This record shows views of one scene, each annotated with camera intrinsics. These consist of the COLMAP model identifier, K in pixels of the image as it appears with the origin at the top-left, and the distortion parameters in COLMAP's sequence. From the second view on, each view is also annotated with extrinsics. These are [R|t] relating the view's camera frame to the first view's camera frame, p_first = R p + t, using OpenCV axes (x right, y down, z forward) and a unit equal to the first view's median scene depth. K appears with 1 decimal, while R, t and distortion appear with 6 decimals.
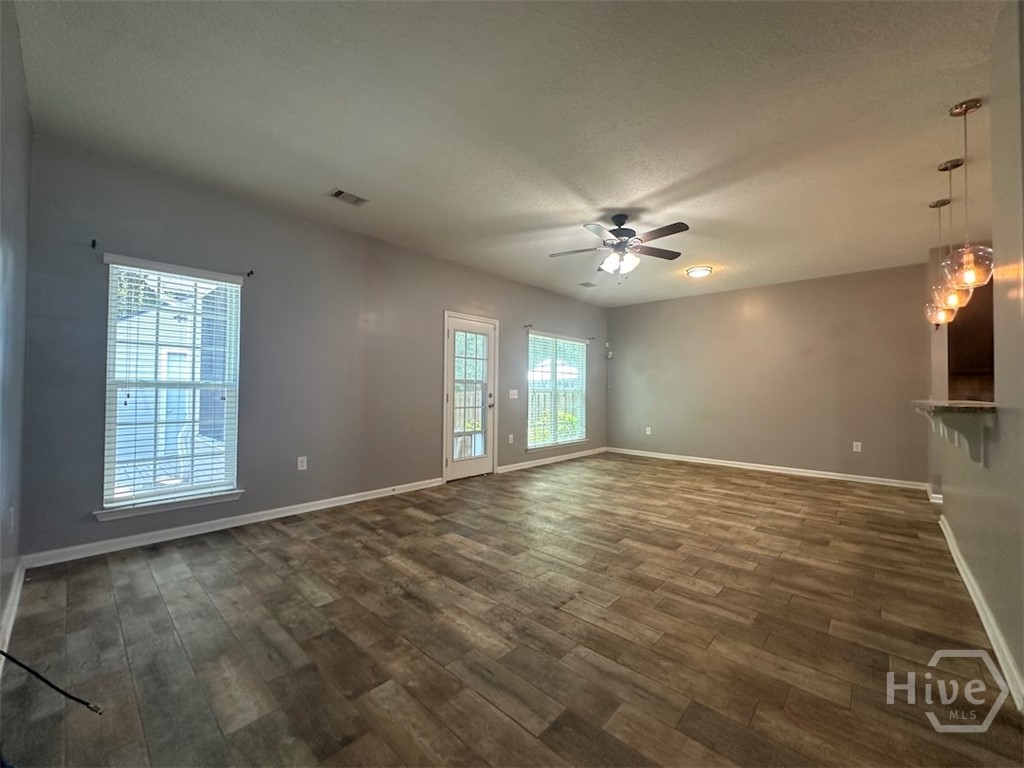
lens RADIAL K [[407.4, 0, 512.0], [0, 407.4, 384.0], [0, 0, 1]] dist [-0.001468, 0.000073]
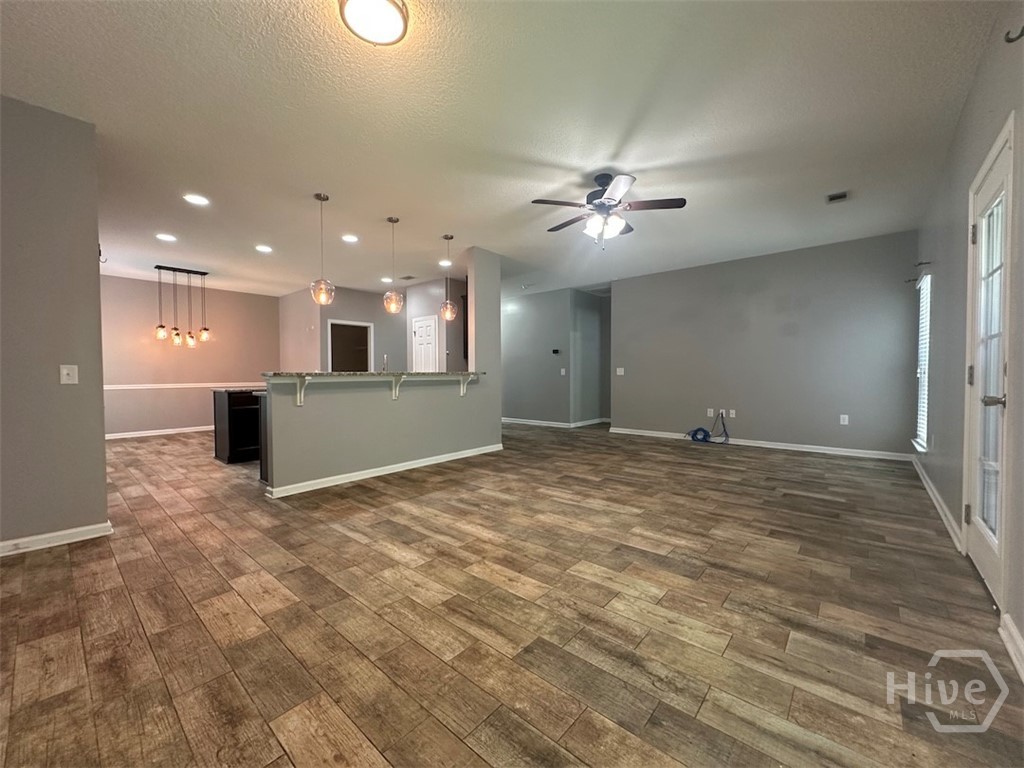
lens RADIAL K [[407.4, 0, 512.0], [0, 407.4, 384.0], [0, 0, 1]] dist [-0.001468, 0.000073]
pose [[-0.999646, -0.004222, -0.026272, 0.500927], [-0.004408, 0.999966, 0.007032, 0.058534], [0.026241, 0.007145, -0.999630, 1.945902]]
